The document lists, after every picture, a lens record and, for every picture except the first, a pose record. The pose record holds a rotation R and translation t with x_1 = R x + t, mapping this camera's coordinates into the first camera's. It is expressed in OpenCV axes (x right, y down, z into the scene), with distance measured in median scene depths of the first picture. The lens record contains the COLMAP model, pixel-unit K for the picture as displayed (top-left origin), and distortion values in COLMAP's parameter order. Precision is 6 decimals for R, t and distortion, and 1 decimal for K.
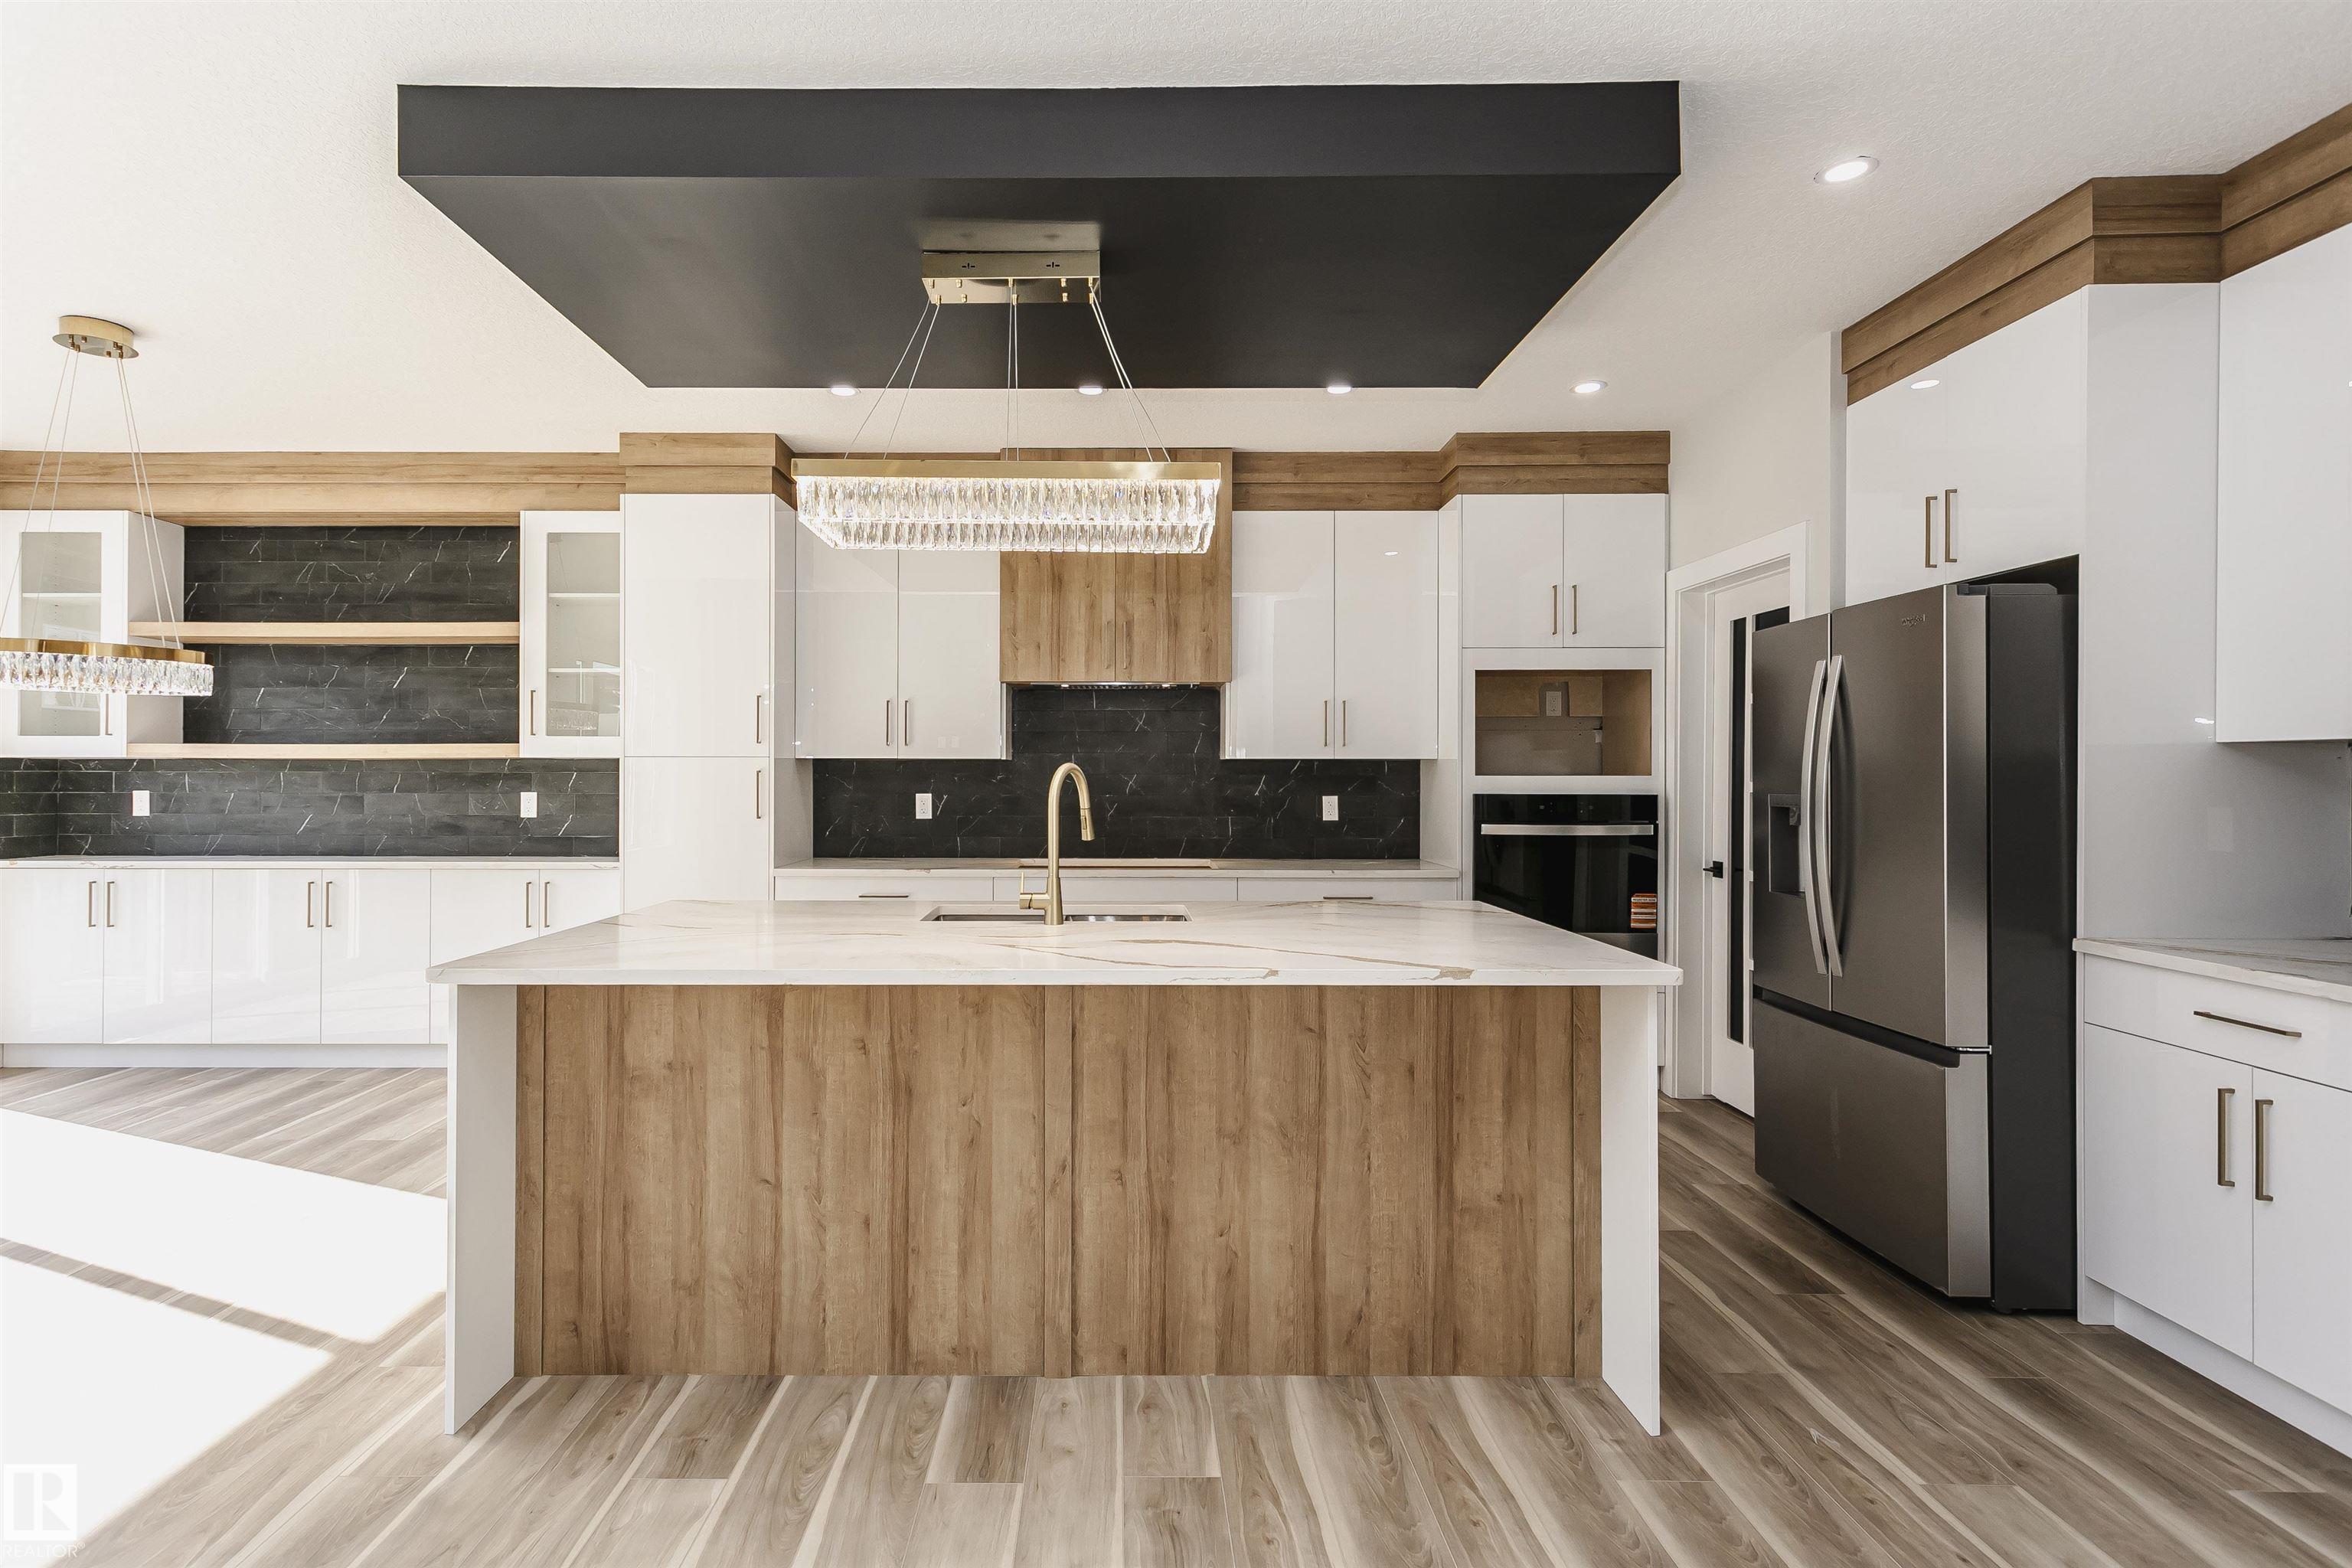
lens RADIAL K [[1188.2, 0, 1105.6], [0, 1188.2, 770.6], [0, 0, 1]] dist [0.003900, 0.001332]
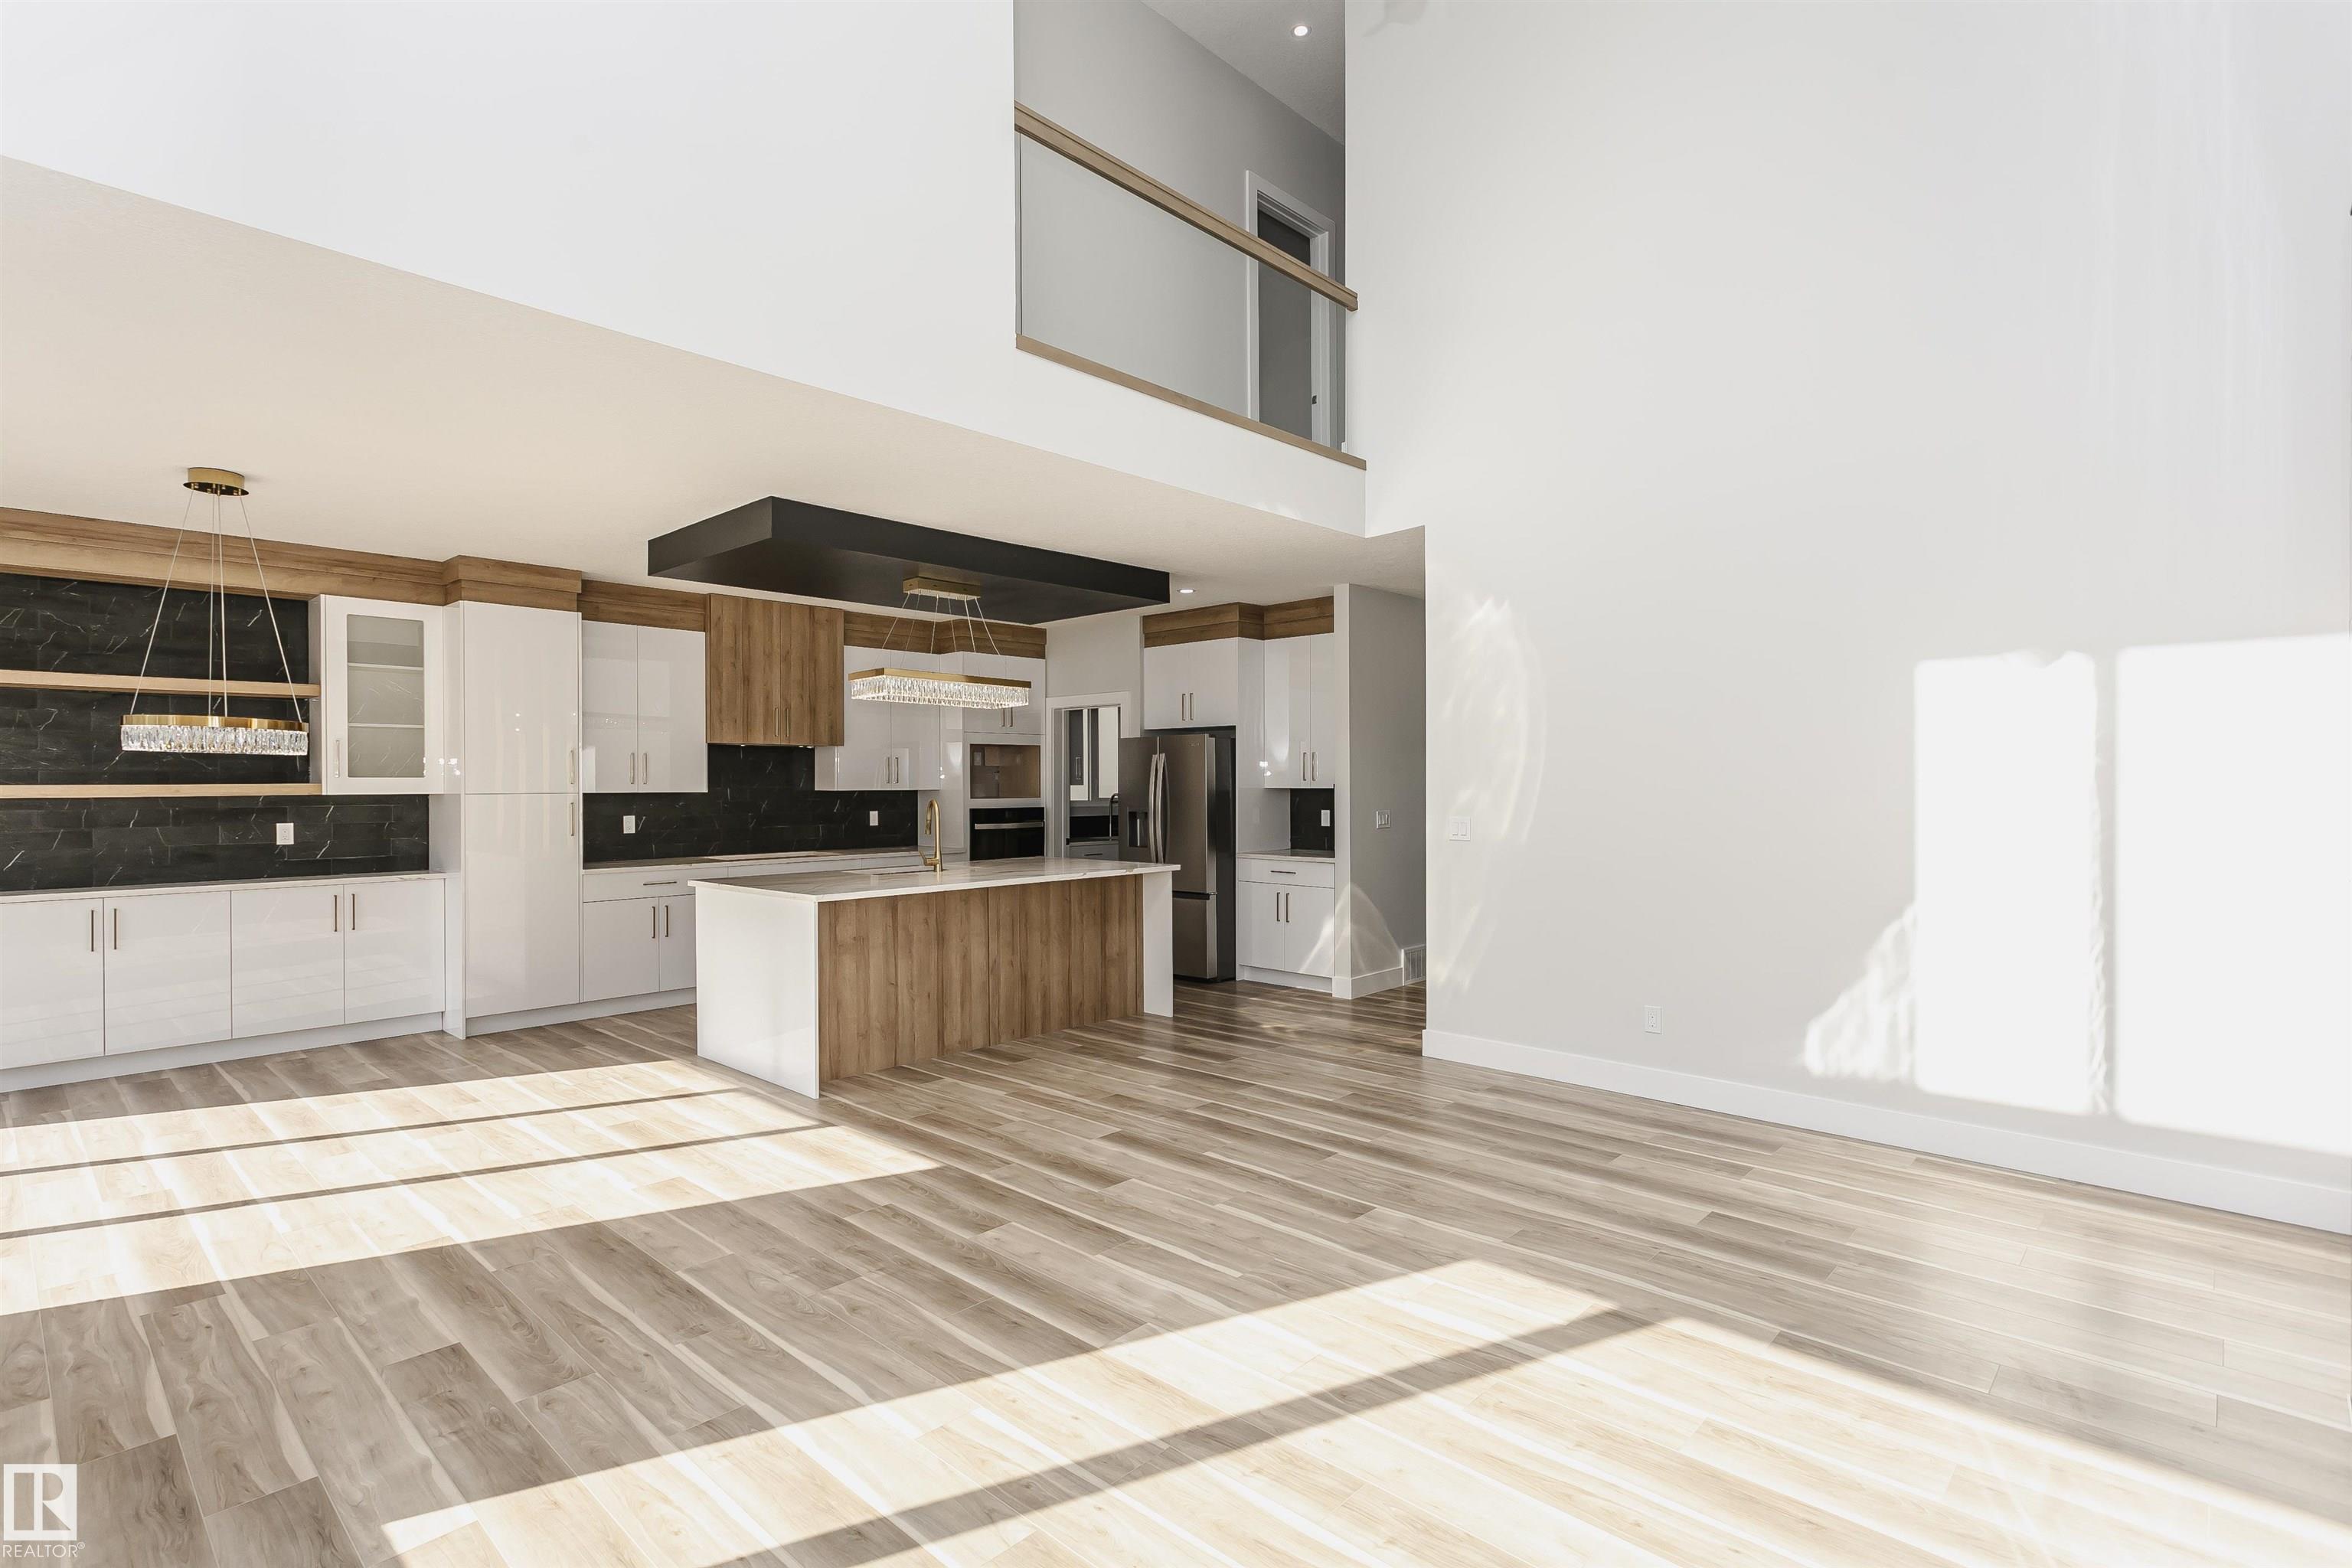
lens RADIAL K [[1127.1, 0, 1157.4], [0, 1127.1, 786.4], [0, 0, 1]] dist [0.003637, 0.002110]
pose [[0.682893, -0.006688, 0.730488, -0.759737], [0.002323, 0.999973, 0.006983, -0.026186], [-0.730515, -0.003071, 0.682890, -0.432654]]
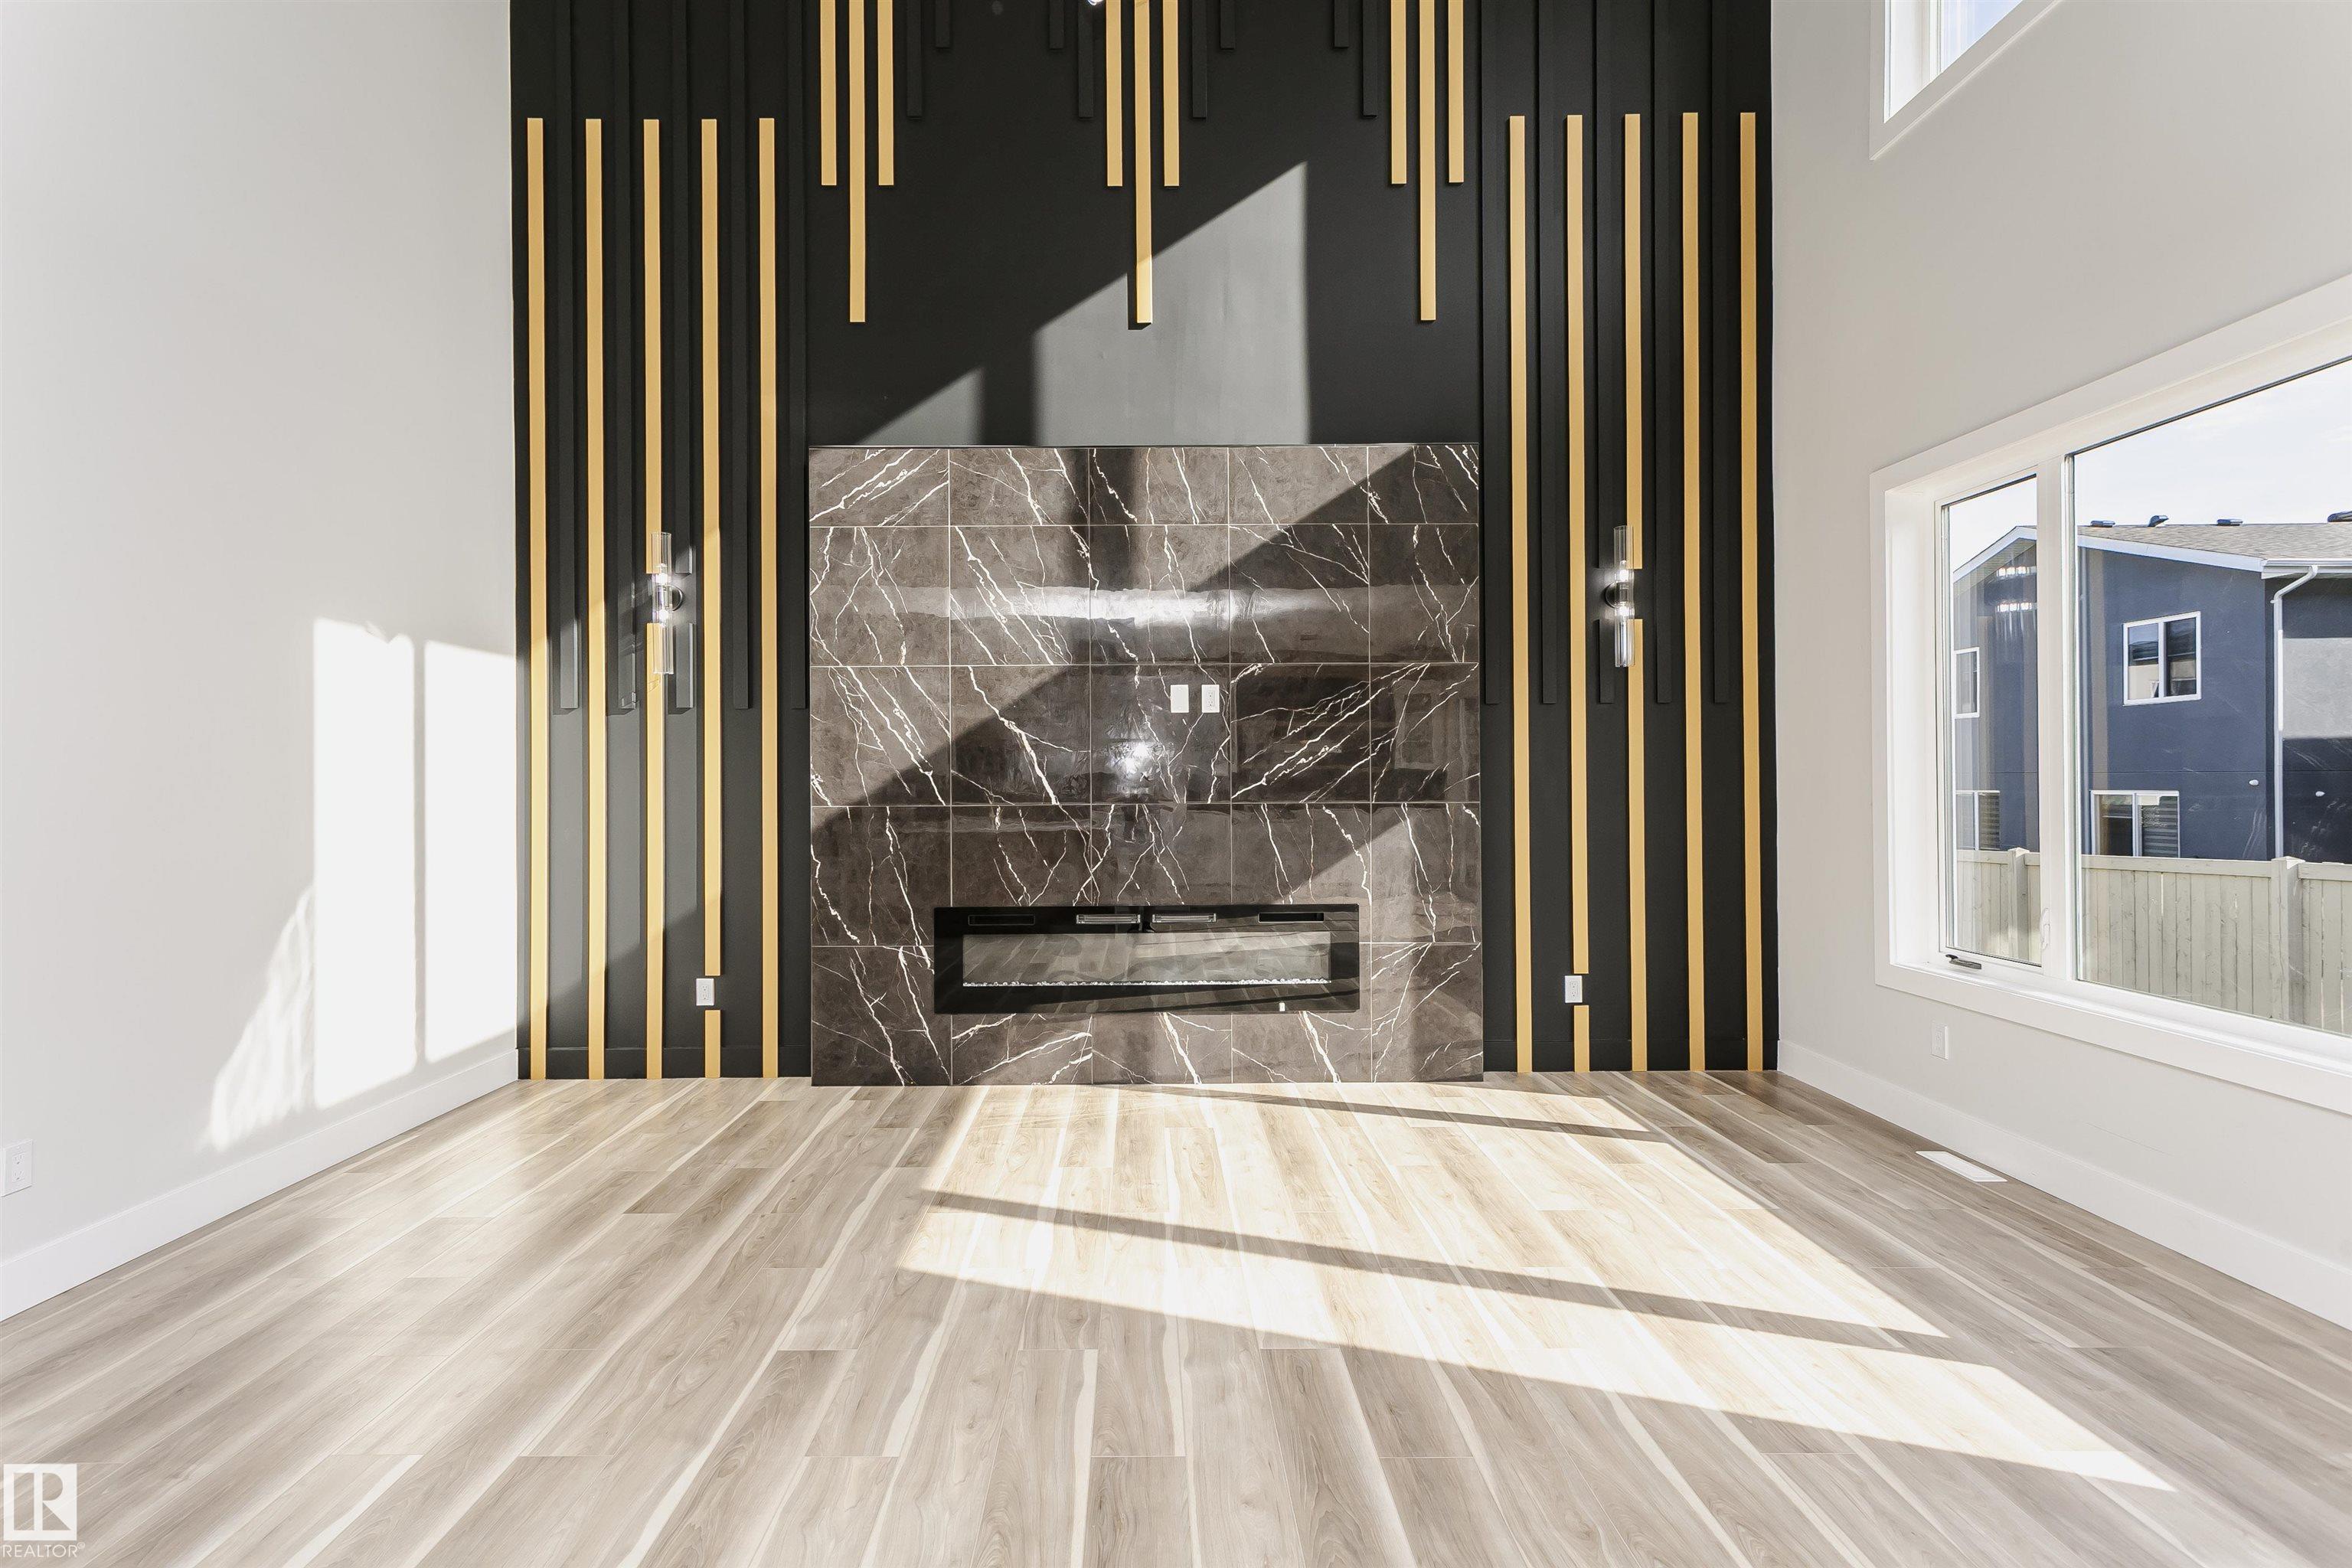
lens RADIAL K [[1127.1, 0, 1156.5], [0, 1127.1, 777.8], [0, 0, 1]] dist [0.003637, 0.002110]
pose [[-0.999656, 0.006187, -0.025470, -0.290950], [0.006411, 0.999941, -0.008731, 0.006538], [0.025415, -0.008891, -0.999637, 0.451213]]
